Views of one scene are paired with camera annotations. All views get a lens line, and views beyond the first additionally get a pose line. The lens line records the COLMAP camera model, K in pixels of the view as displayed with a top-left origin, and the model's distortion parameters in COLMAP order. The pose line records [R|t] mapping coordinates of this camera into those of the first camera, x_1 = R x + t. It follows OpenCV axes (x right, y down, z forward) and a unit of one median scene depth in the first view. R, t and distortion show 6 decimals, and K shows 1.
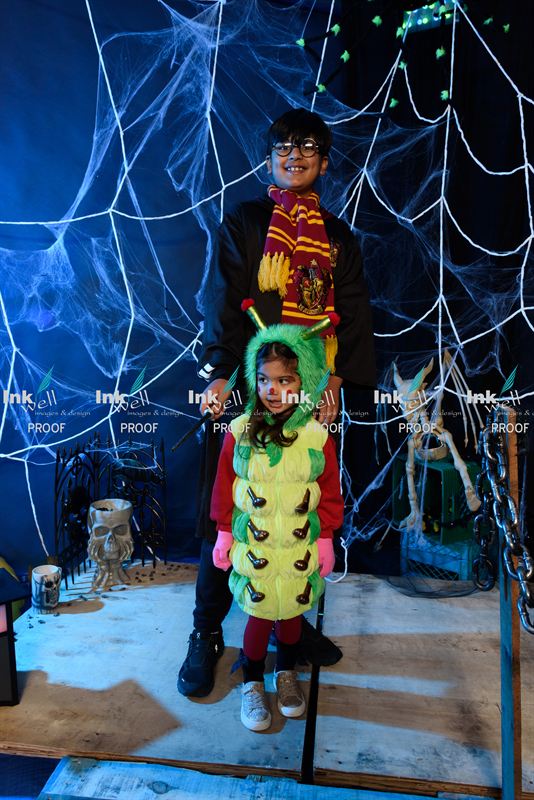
lens RADIAL K [[573.0, 0, 275.1], [0, 573.0, 381.6], [0, 0, 1]] dist [0.023959, -0.010771]
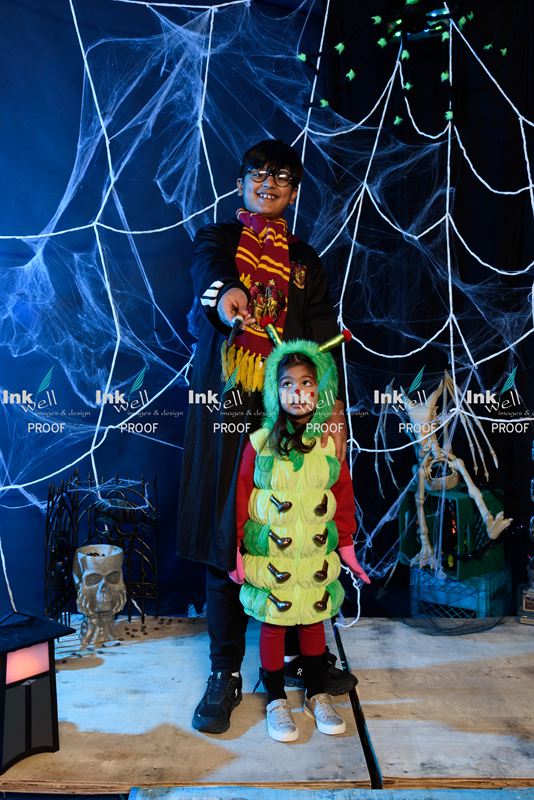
lens RADIAL K [[753.7, 0, 261.7], [0, 753.7, 368.4], [0, 0, 1]] dist [-0.003777, 0.008620]
pose [[0.993130, -0.013346, 0.116251, -0.166075], [0.021276, 0.997510, -0.067238, 0.017414], [-0.115064, 0.069249, 0.990941, -0.199053]]
